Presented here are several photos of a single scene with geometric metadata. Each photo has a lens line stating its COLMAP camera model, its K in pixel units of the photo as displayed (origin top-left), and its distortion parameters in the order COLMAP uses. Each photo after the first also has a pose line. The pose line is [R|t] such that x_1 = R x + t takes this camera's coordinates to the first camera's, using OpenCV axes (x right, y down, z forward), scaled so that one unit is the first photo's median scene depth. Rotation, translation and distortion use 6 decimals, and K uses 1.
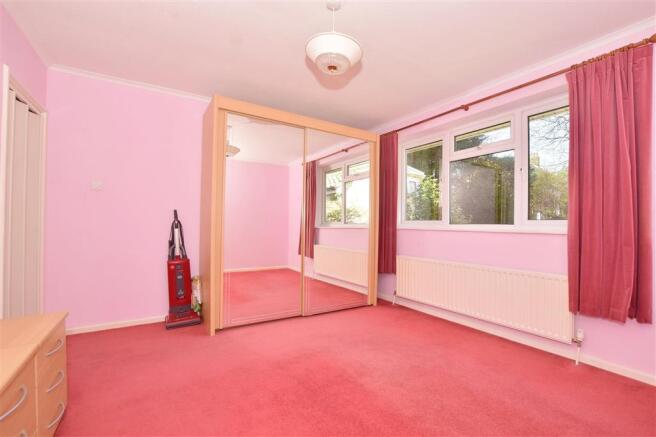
lens RADIAL K [[289.2, 0, 328.0], [0, 289.2, 218.5], [0, 0, 1]] dist [-0.000436, -0.000101]
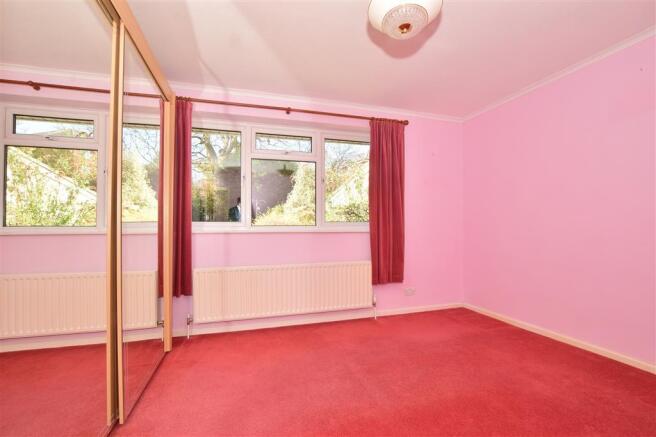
lens RADIAL K [[272.3, 0, 328.0], [0, 272.3, 218.5], [0, 0, 1]] dist [-0.033212, 0.000127]
pose [[0.292621, 0.017844, 0.956062, -0.428294], [-0.010201, 0.999827, -0.015538, 0.010594], [-0.956174, -0.005206, 0.292753, 0.650533]]
